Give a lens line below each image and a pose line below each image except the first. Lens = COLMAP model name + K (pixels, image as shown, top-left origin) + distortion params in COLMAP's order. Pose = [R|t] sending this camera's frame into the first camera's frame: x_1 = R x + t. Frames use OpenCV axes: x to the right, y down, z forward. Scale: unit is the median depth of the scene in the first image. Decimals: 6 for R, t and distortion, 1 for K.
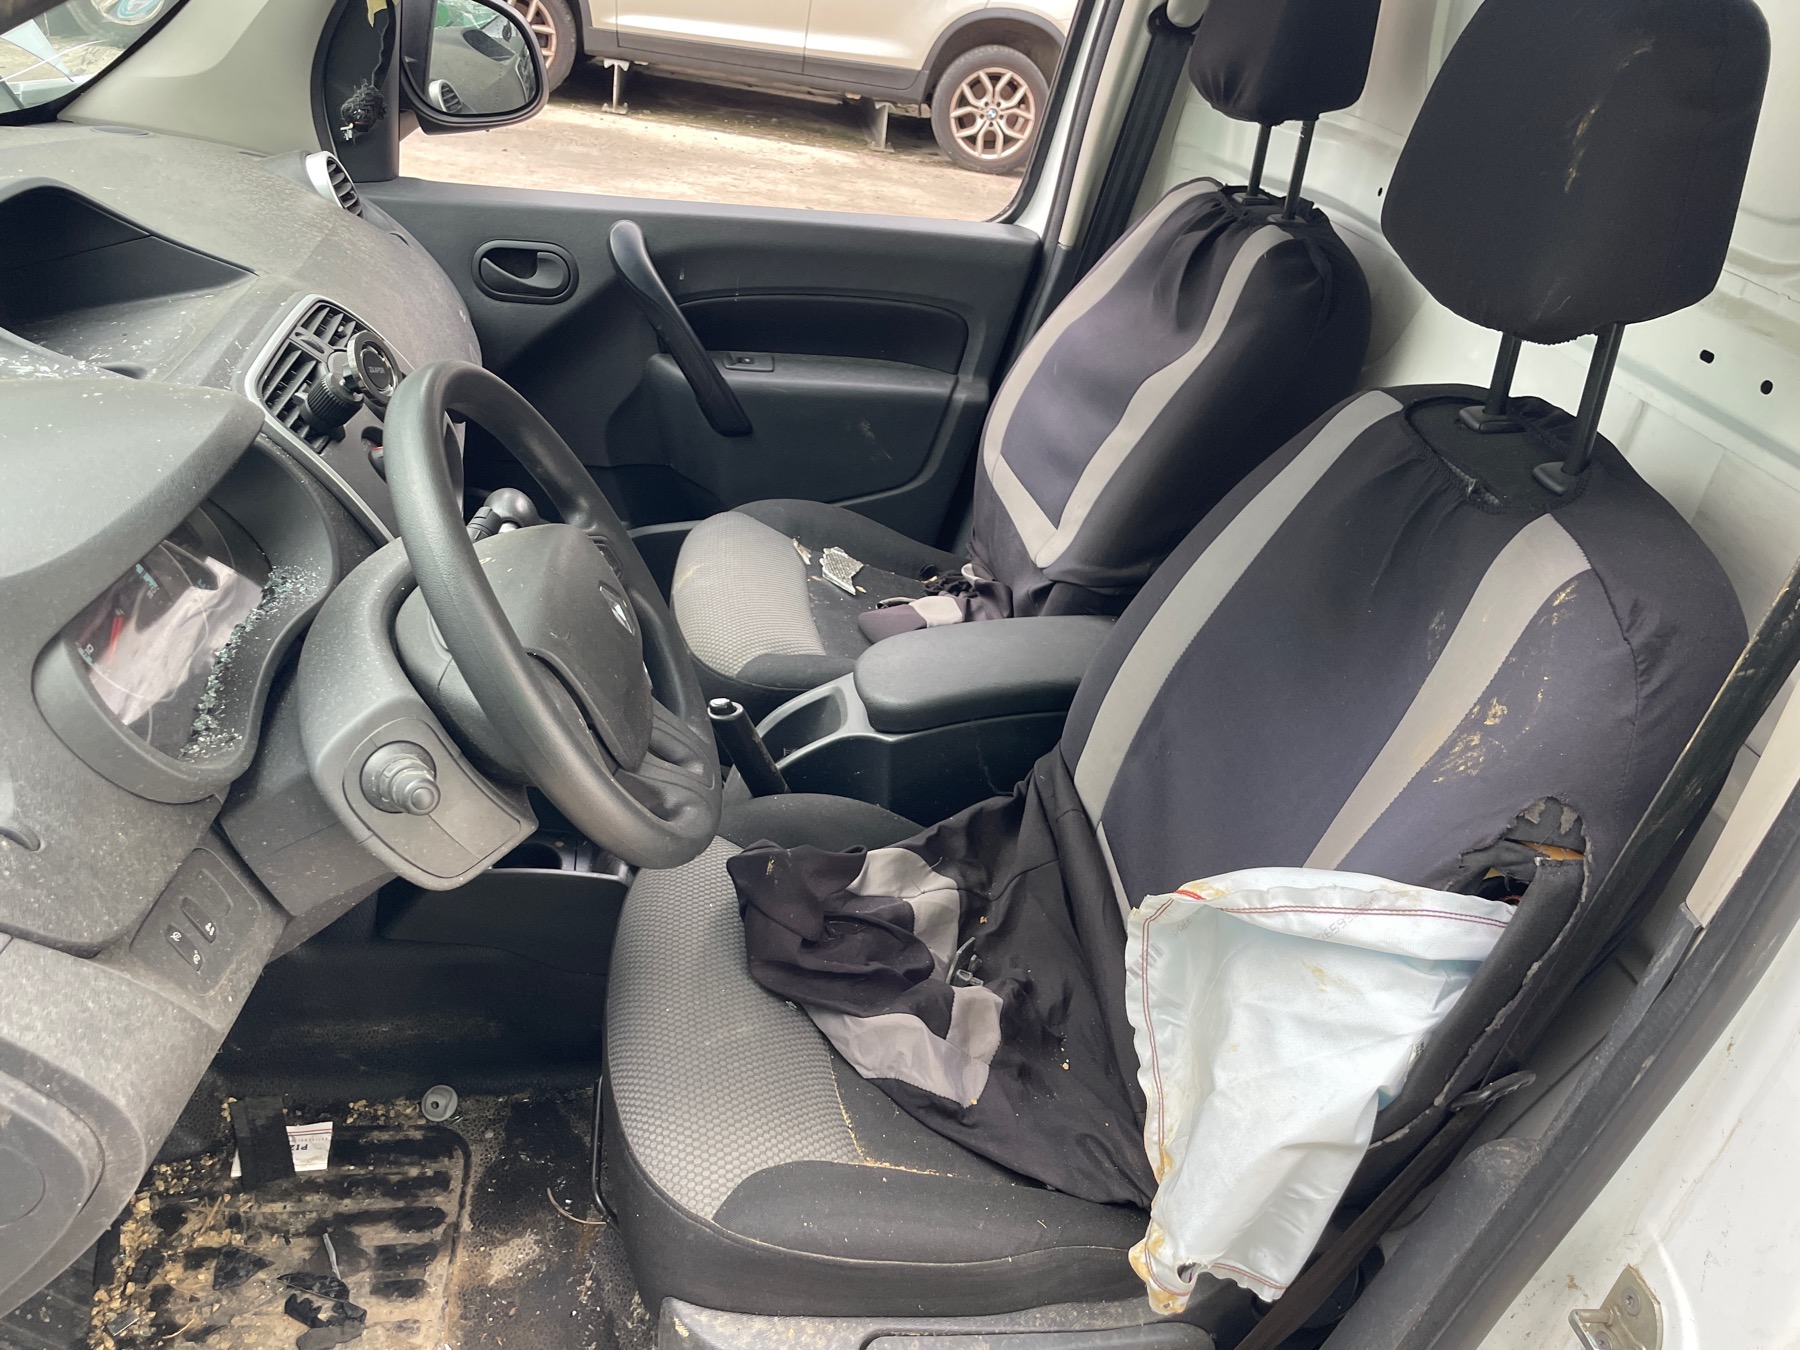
lens RADIAL K [[1353.9, 0, 871.0], [0, 1353.9, 671.5], [0, 0, 1]] dist [0.085951, -0.117774]
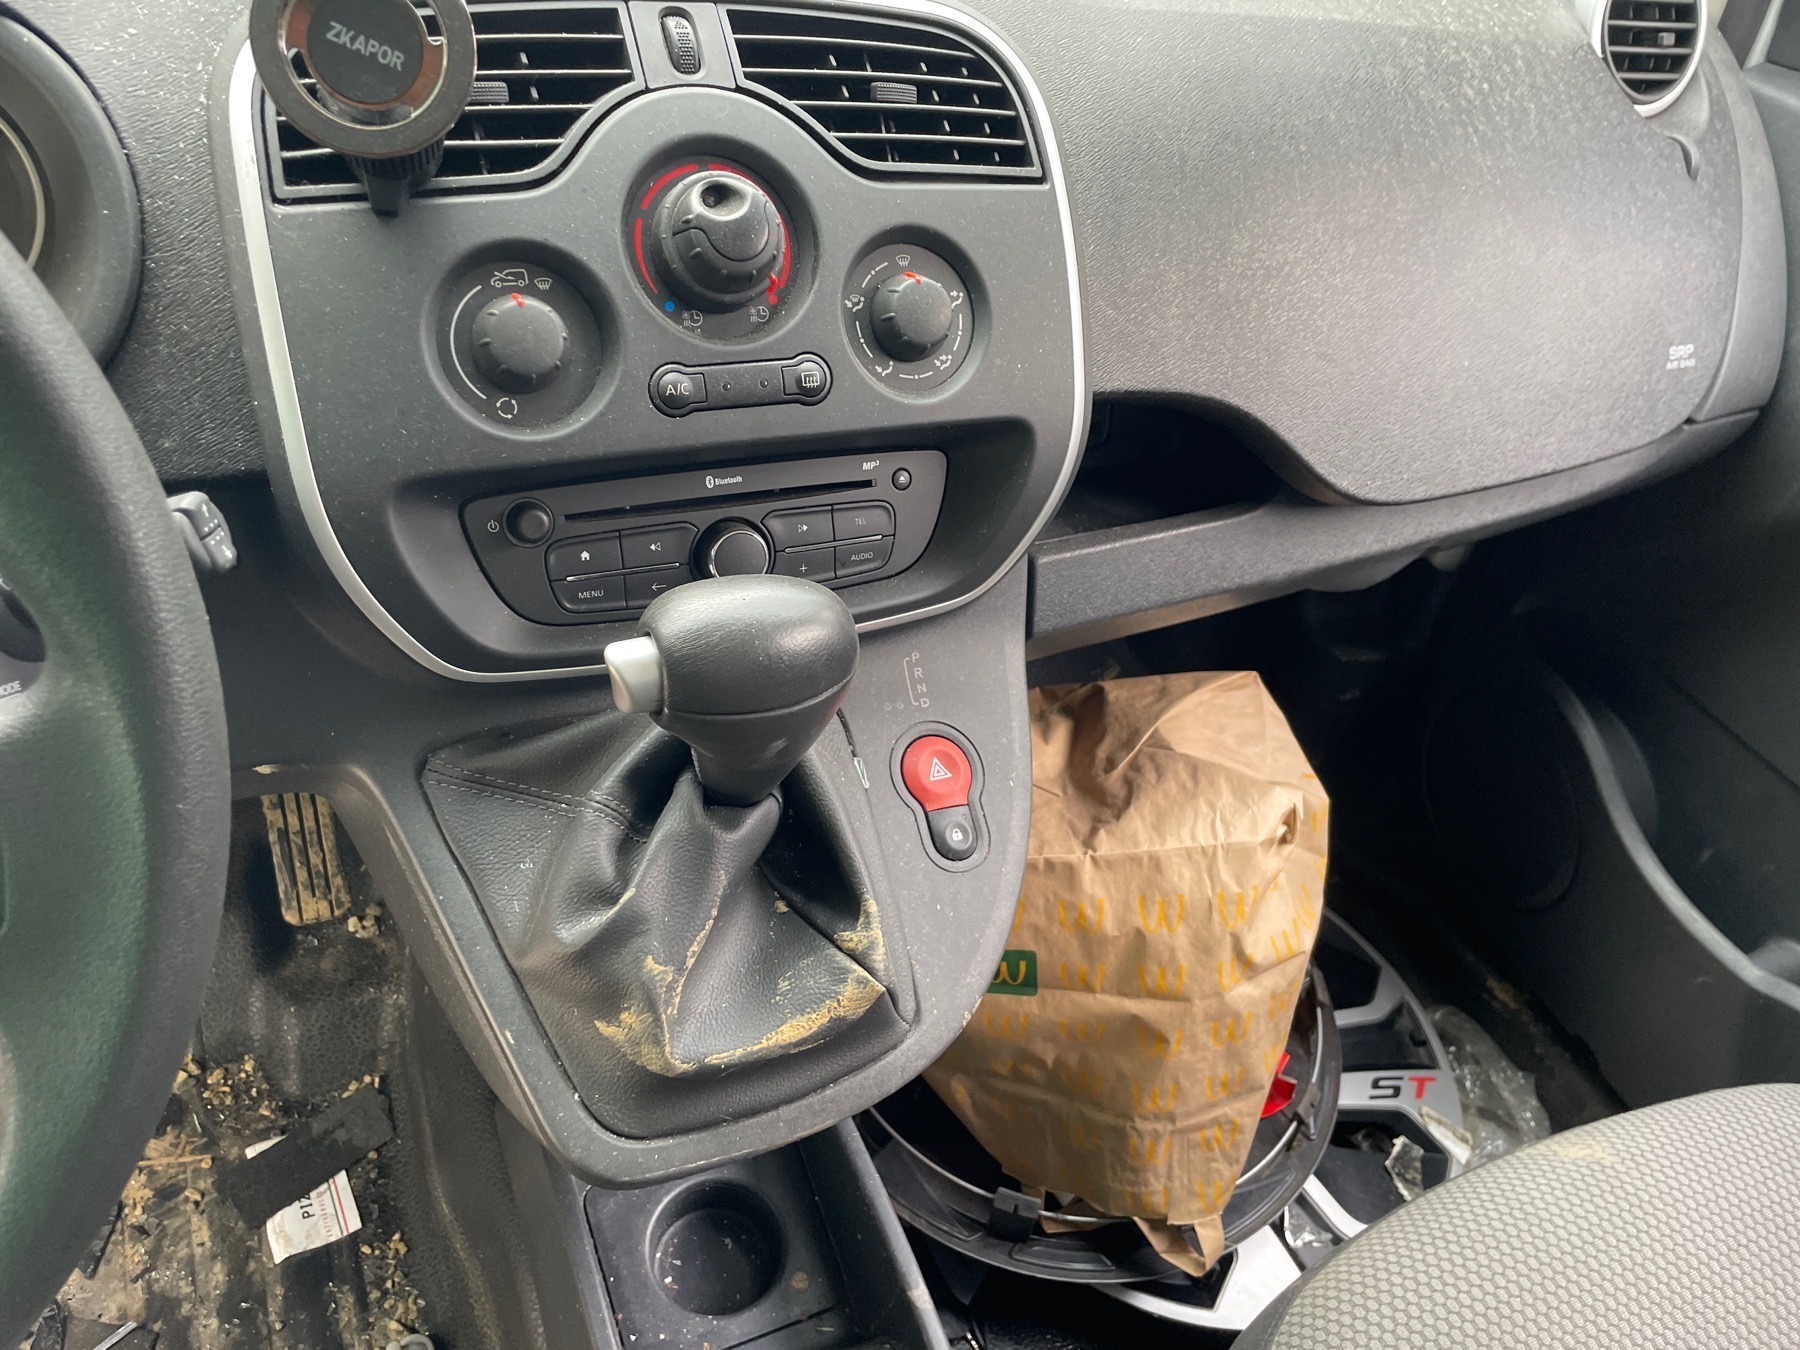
lens RADIAL K [[1353.9, 0, 871.0], [0, 1353.9, 671.5], [0, 0, 1]] dist [0.085951, -0.117774]
pose [[0.287224, 0.568393, -0.770994, 0.032466], [-0.578476, 0.744479, 0.333342, -0.241388], [0.763458, 0.350258, 0.542634, 0.794618]]
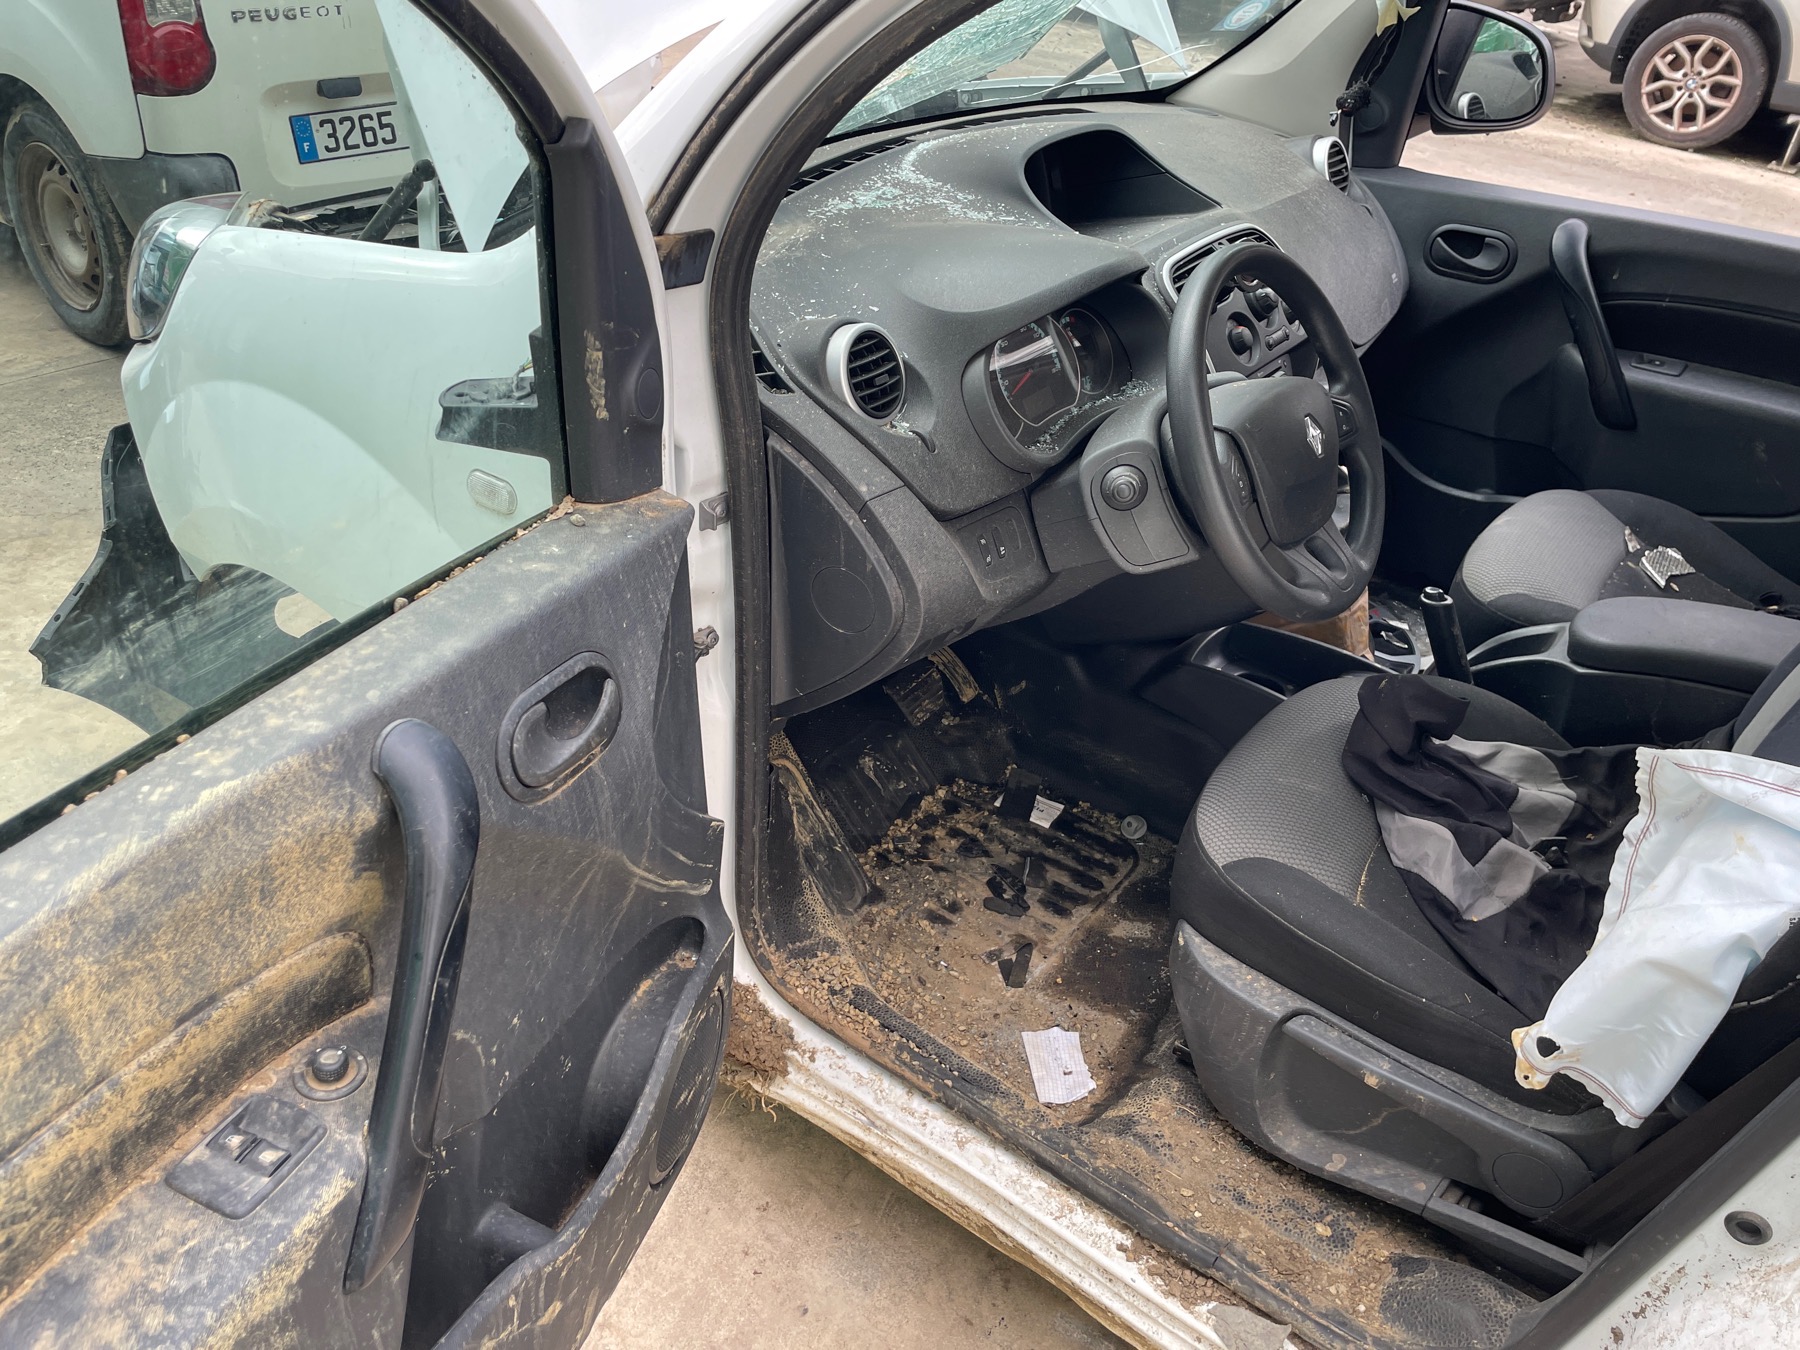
lens RADIAL K [[1344.8, 0, 866.6], [0, 1344.8, 680.2], [0, 0, 1]] dist [0.083213, -0.124978]
pose [[0.714745, 0.315481, -0.624189, 0.310731], [-0.327346, 0.939592, 0.100057, 0.143749], [0.618049, 0.132811, 0.774840, -0.237744]]
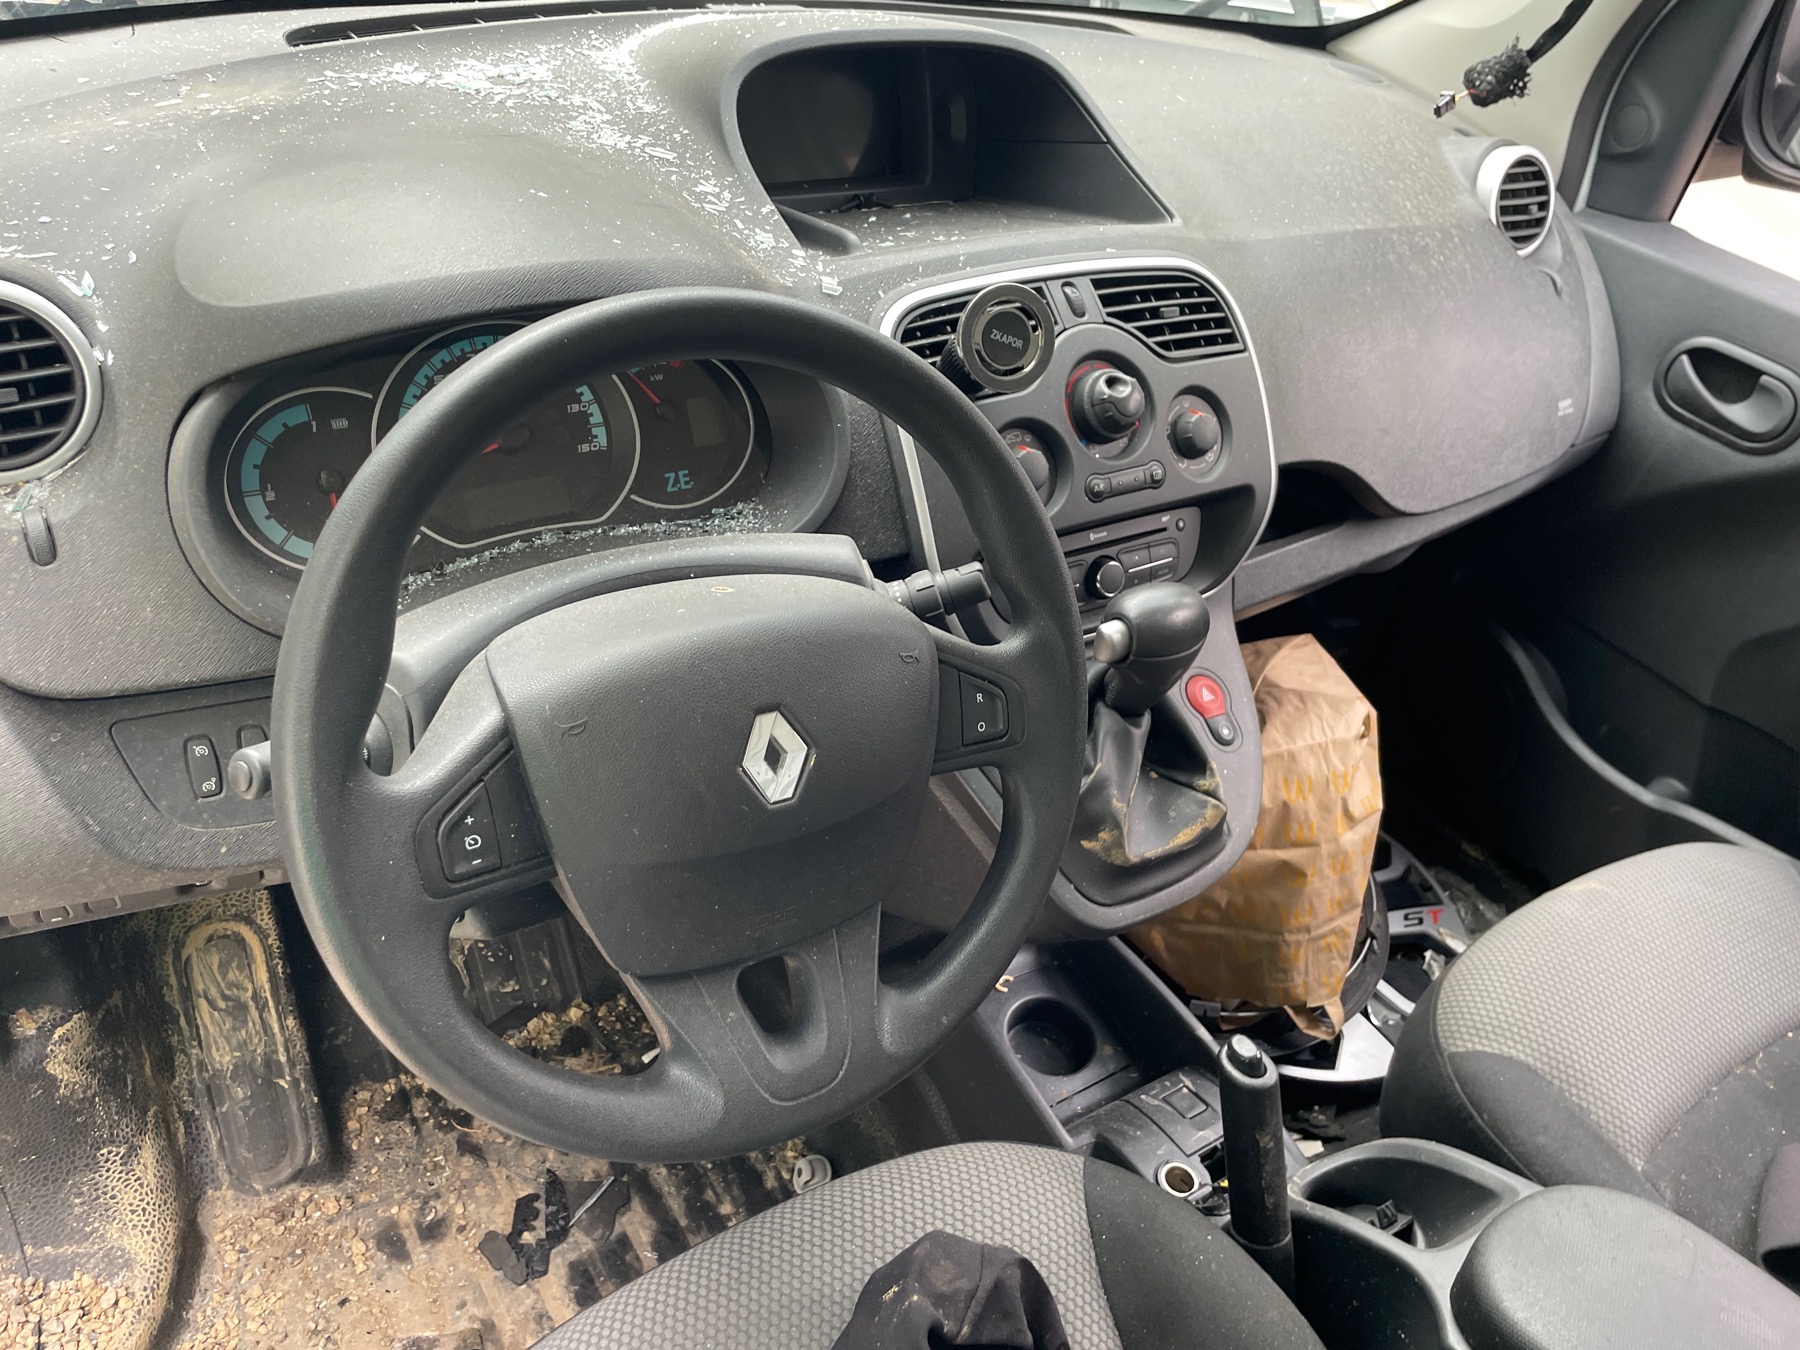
lens RADIAL K [[1352.8, 0, 893.4], [0, 1352.8, 659.9], [0, 0, 1]] dist [0.084270, -0.112341]
pose [[0.437884, 0.499760, -0.747327, 0.190532], [-0.531997, 0.814137, 0.232723, -0.178960], [0.724732, 0.295670, 0.622368, 0.463227]]
